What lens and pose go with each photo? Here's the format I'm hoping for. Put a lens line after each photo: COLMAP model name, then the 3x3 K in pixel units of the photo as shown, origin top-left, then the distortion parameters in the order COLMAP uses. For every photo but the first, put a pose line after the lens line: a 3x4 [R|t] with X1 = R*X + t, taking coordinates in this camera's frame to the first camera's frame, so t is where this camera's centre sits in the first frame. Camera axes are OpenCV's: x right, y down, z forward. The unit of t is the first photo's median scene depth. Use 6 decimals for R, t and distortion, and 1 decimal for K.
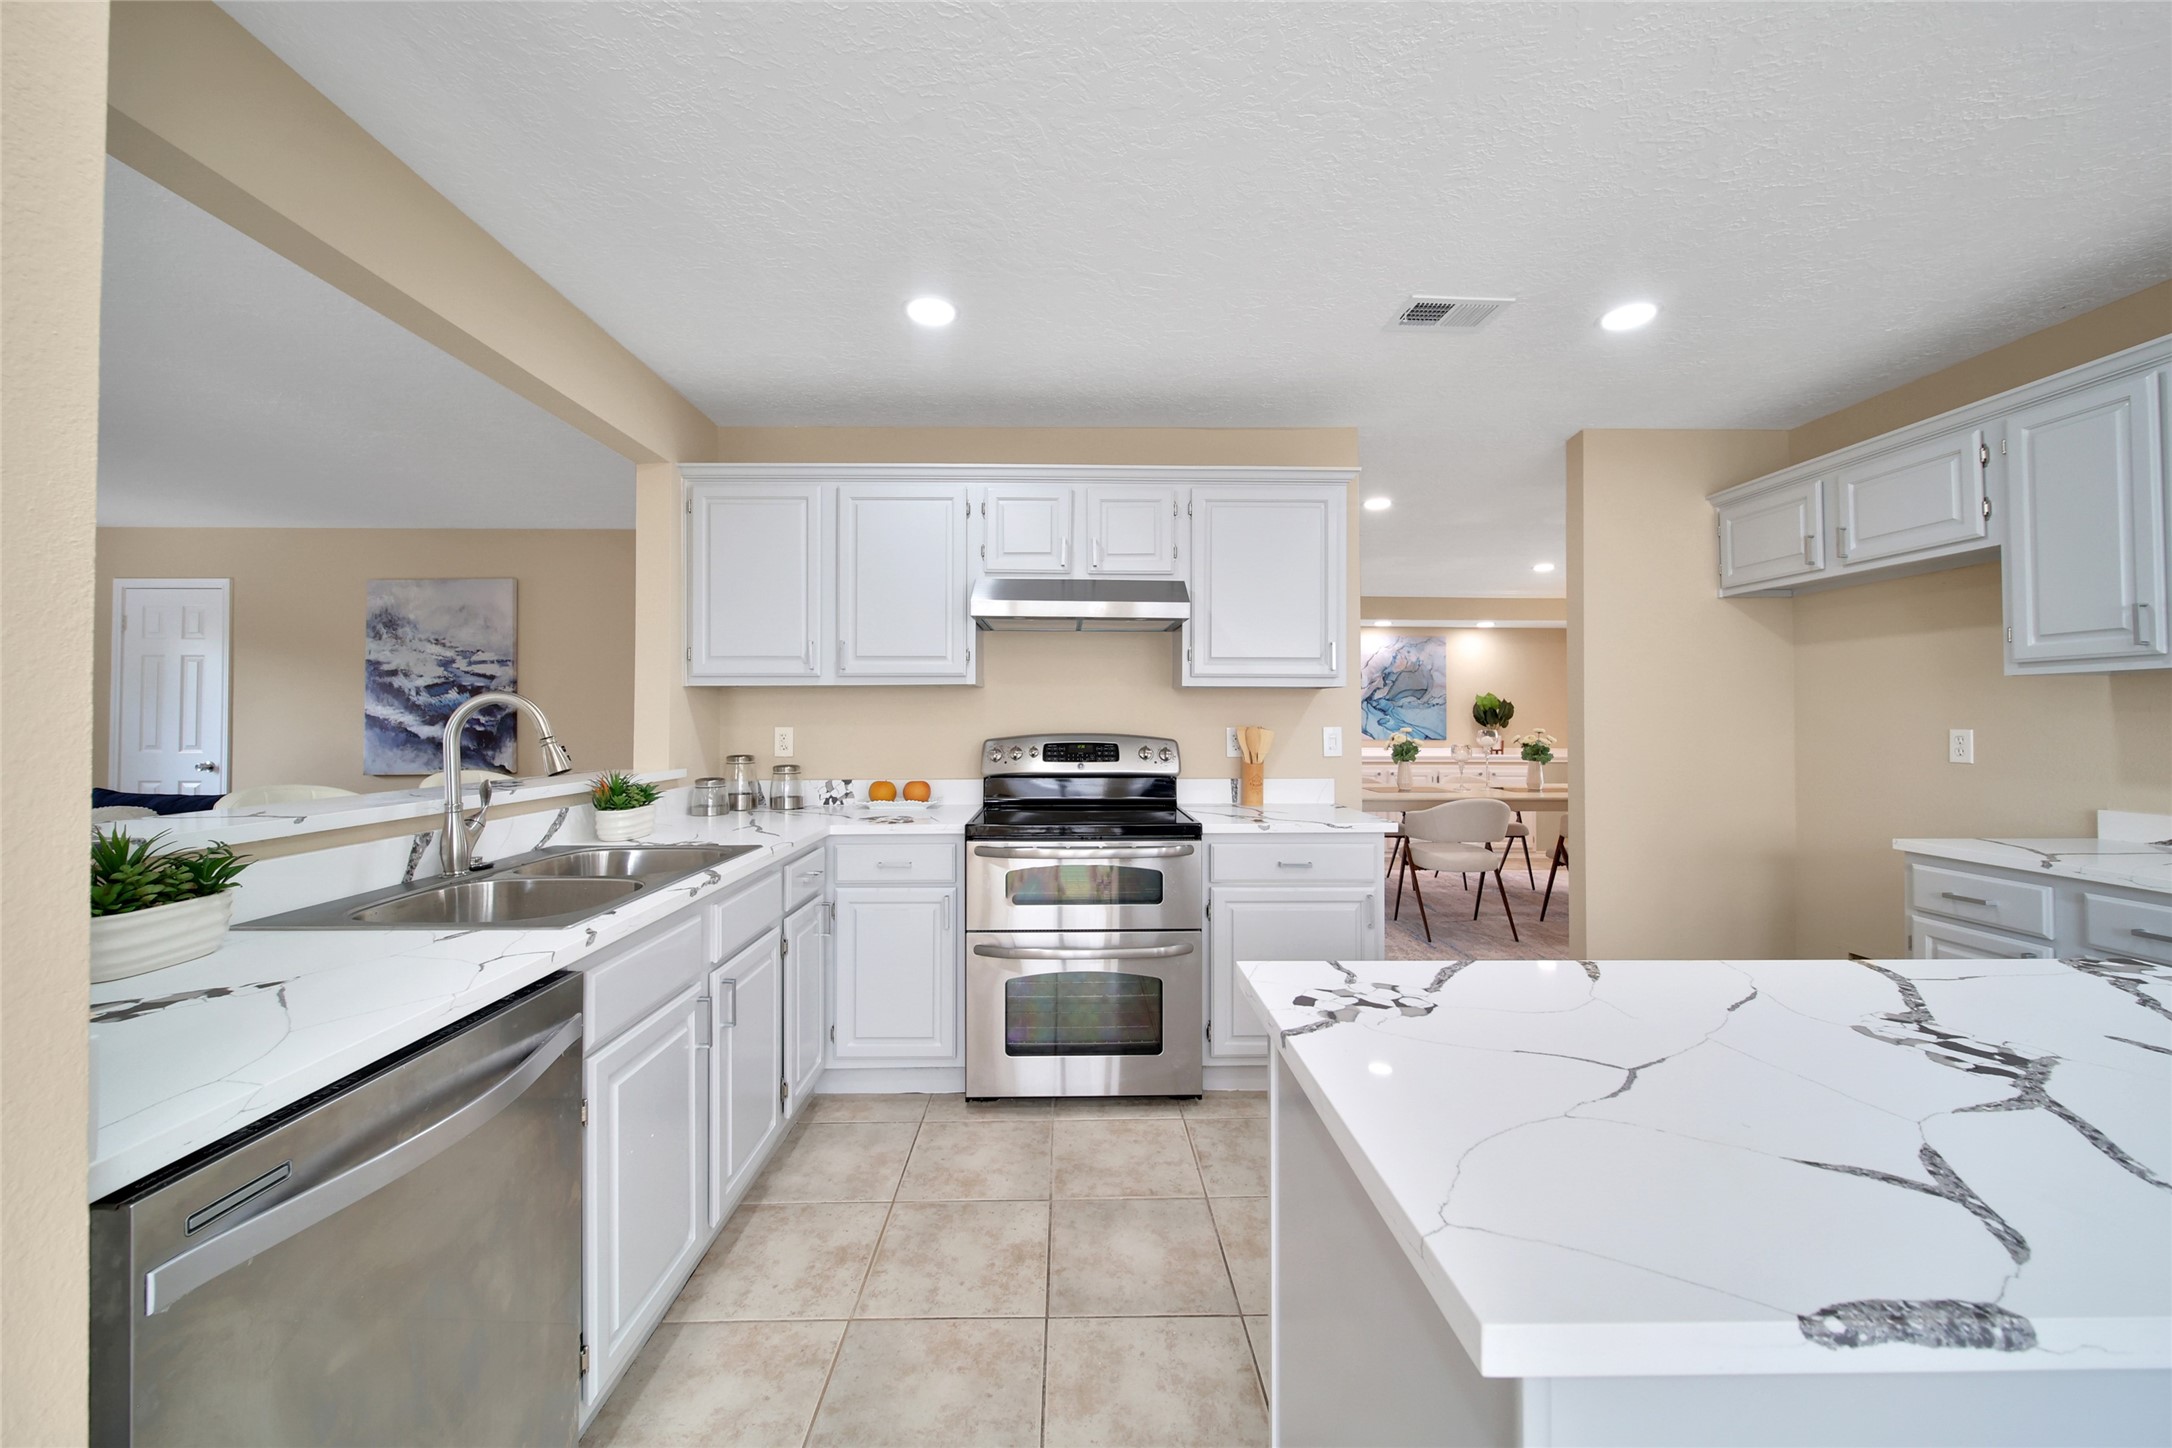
lens RADIAL K [[793.1, 0, 1083.8], [0, 793.1, 711.0], [0, 0, 1]] dist [-0.001075, -0.001188]
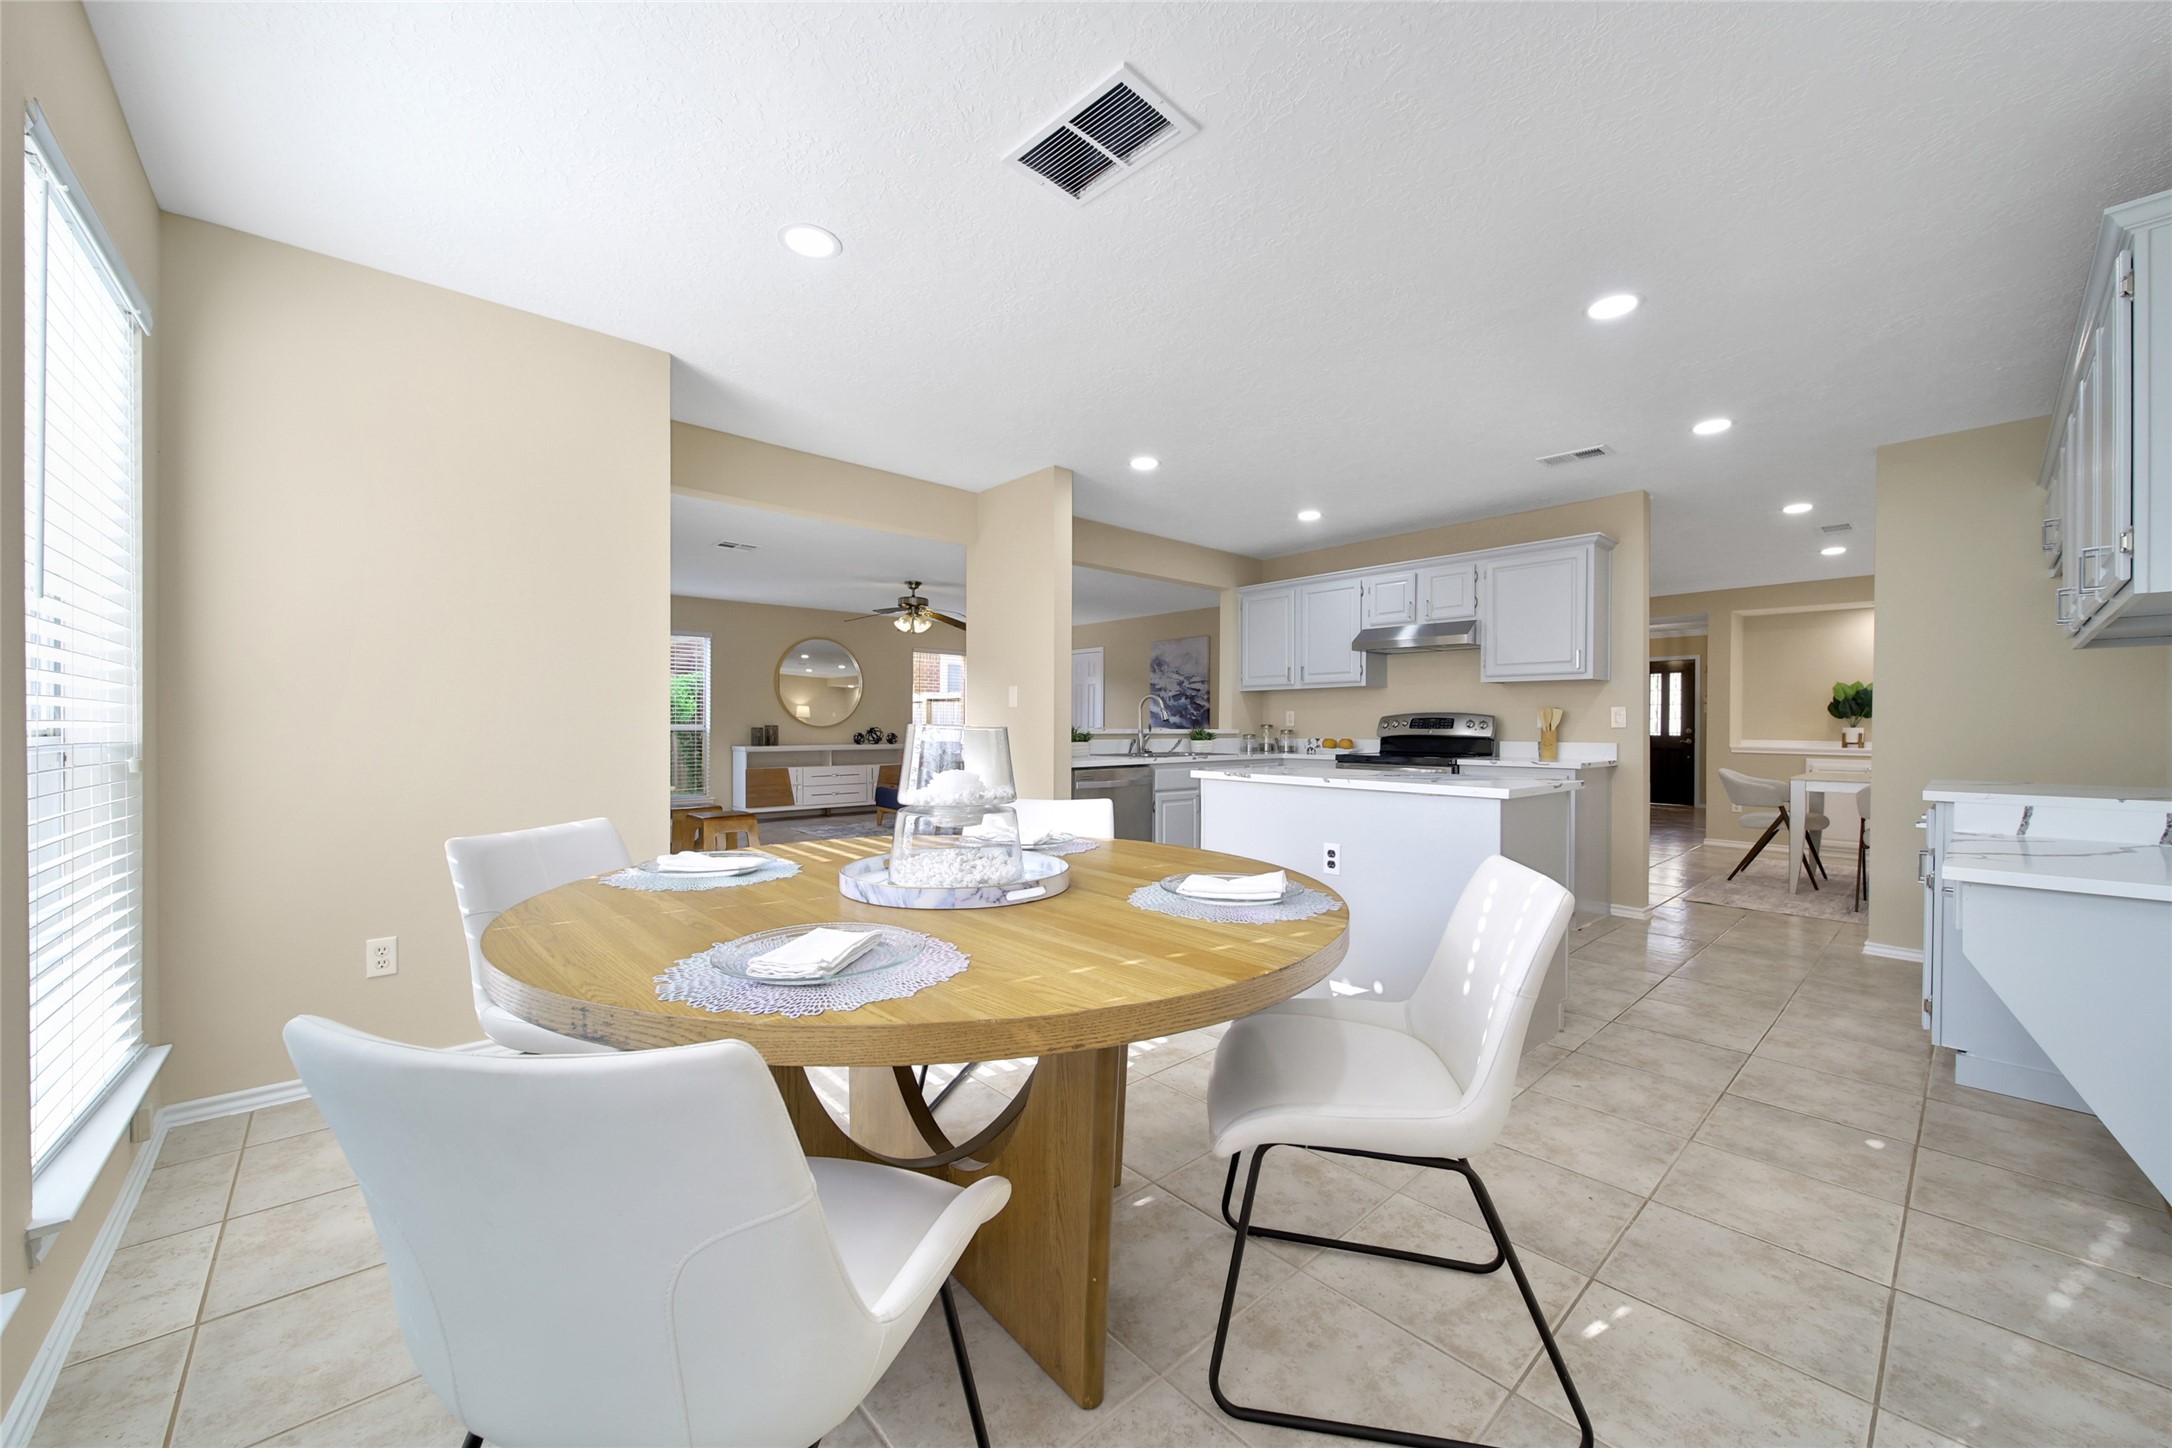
lens RADIAL K [[793.1, 0, 1090.3], [0, 793.1, 732.9], [0, 0, 1]] dist [-0.001075, -0.001188]
pose [[0.655425, 0.009849, -0.755196, 0.957076], [0.004332, 0.999850, 0.016799, 0.048407], [0.755248, -0.014282, 0.655283, -0.800917]]
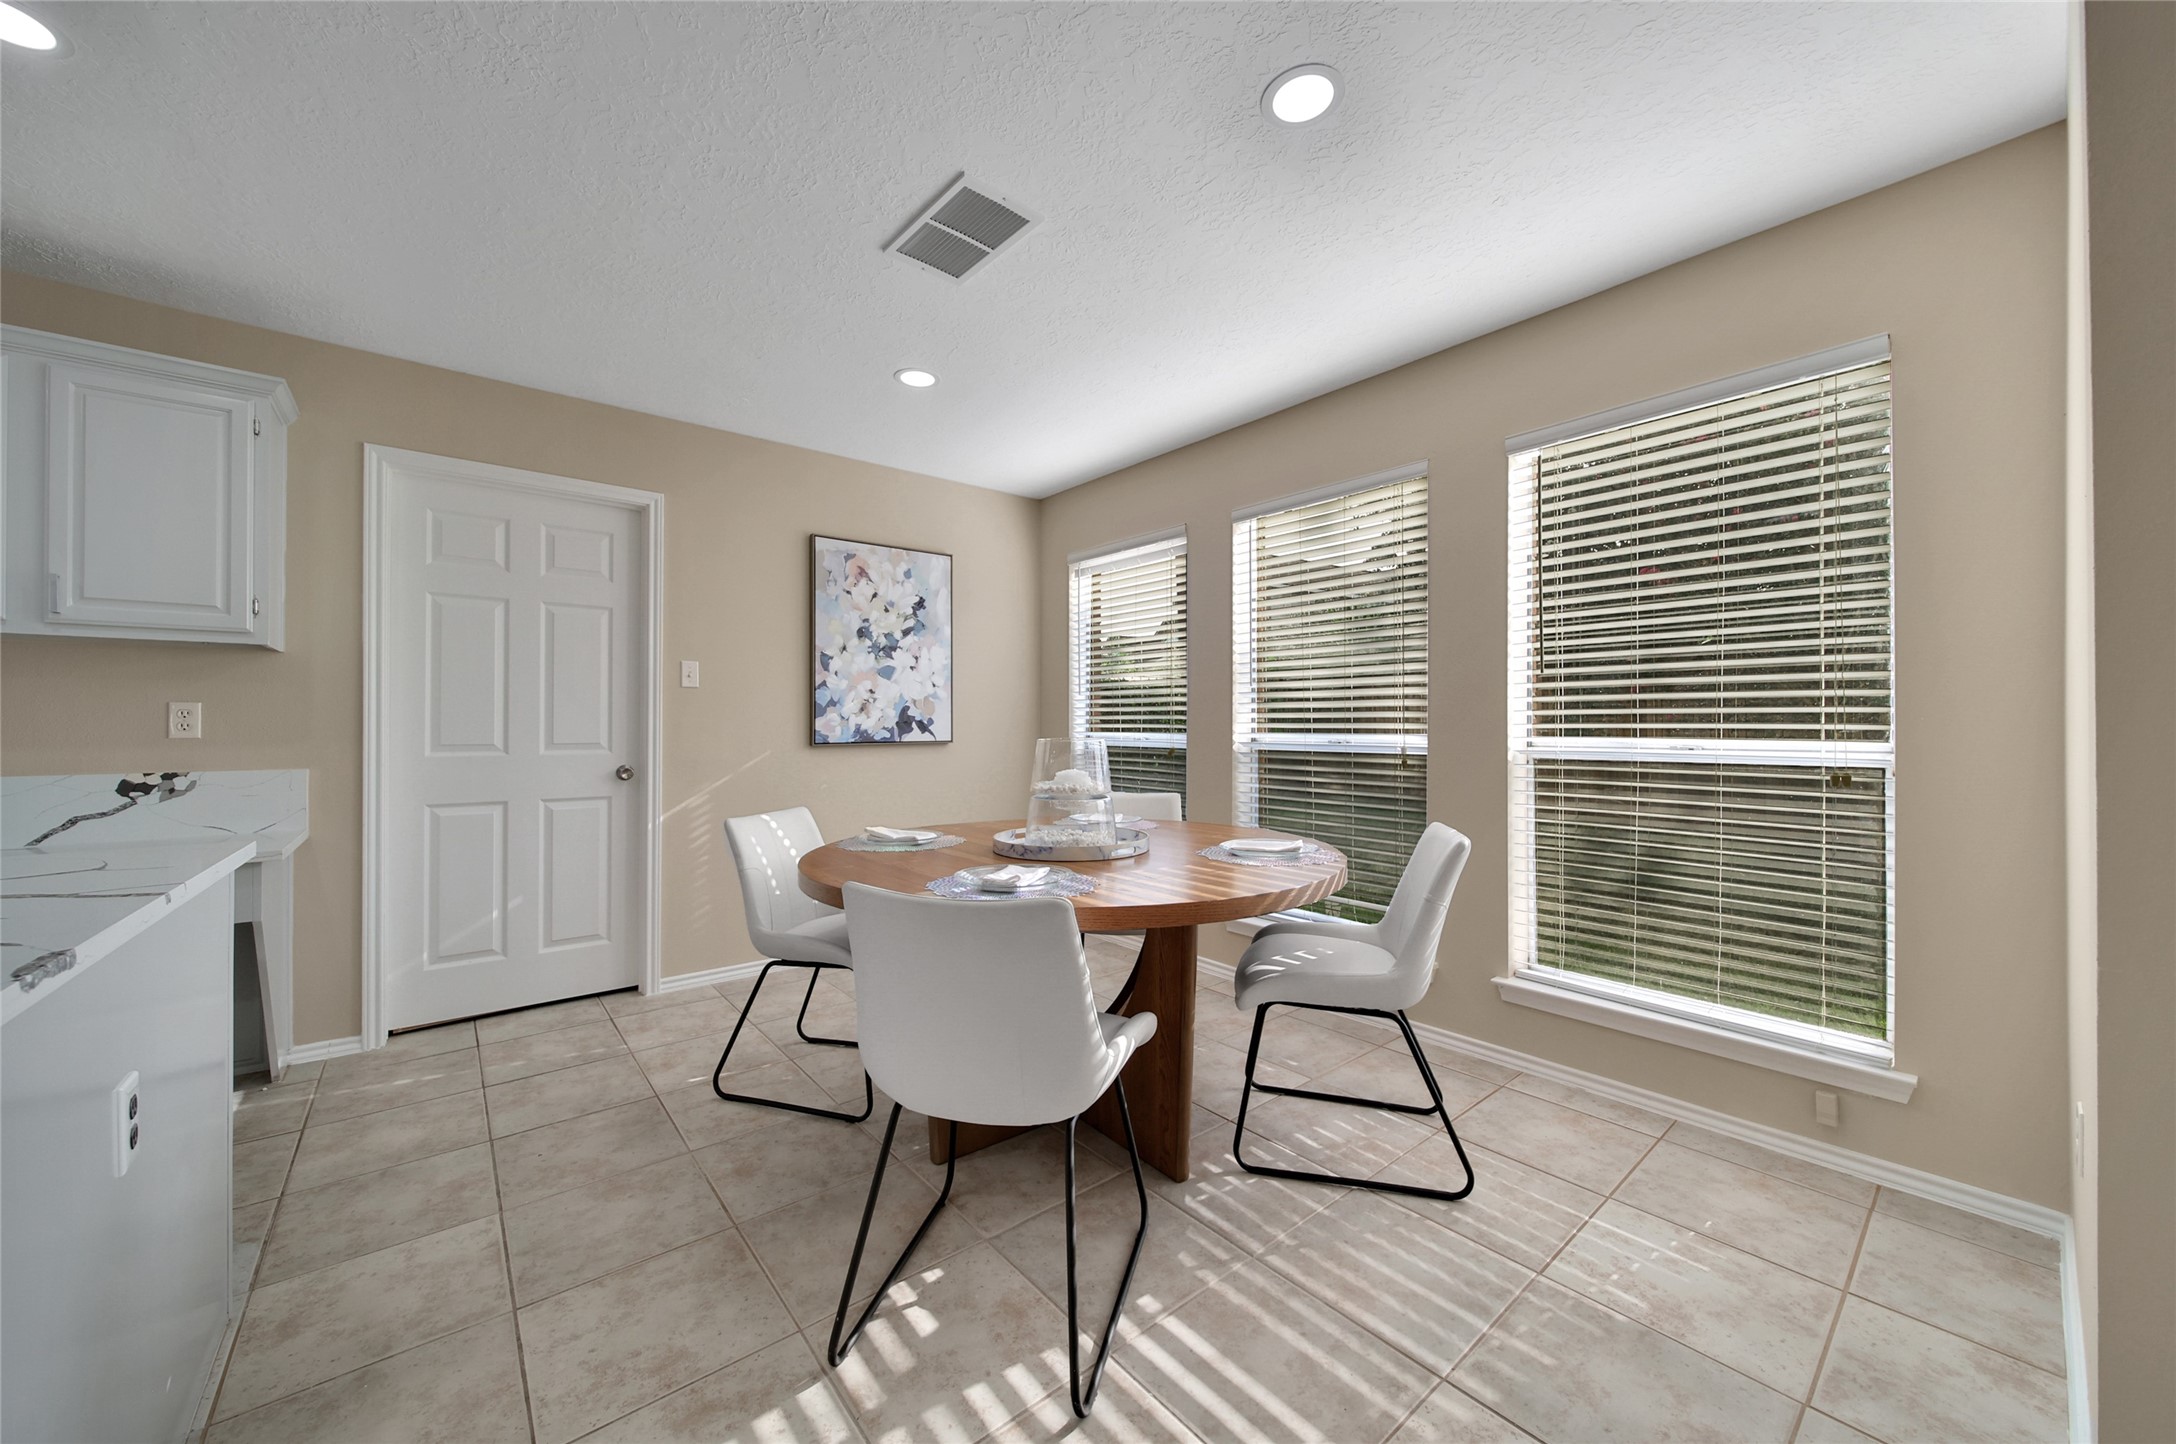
lens RADIAL K [[794.5, 0, 1086.6], [0, 794.5, 710.0], [0, 0, 1]] dist [-0.001075, -0.001188]
pose [[-0.616235, 0.017049, 0.787378, -0.278317], [-0.009049, 0.999546, -0.028725, 0.045977], [-0.787510, -0.024826, -0.615801, 0.054588]]
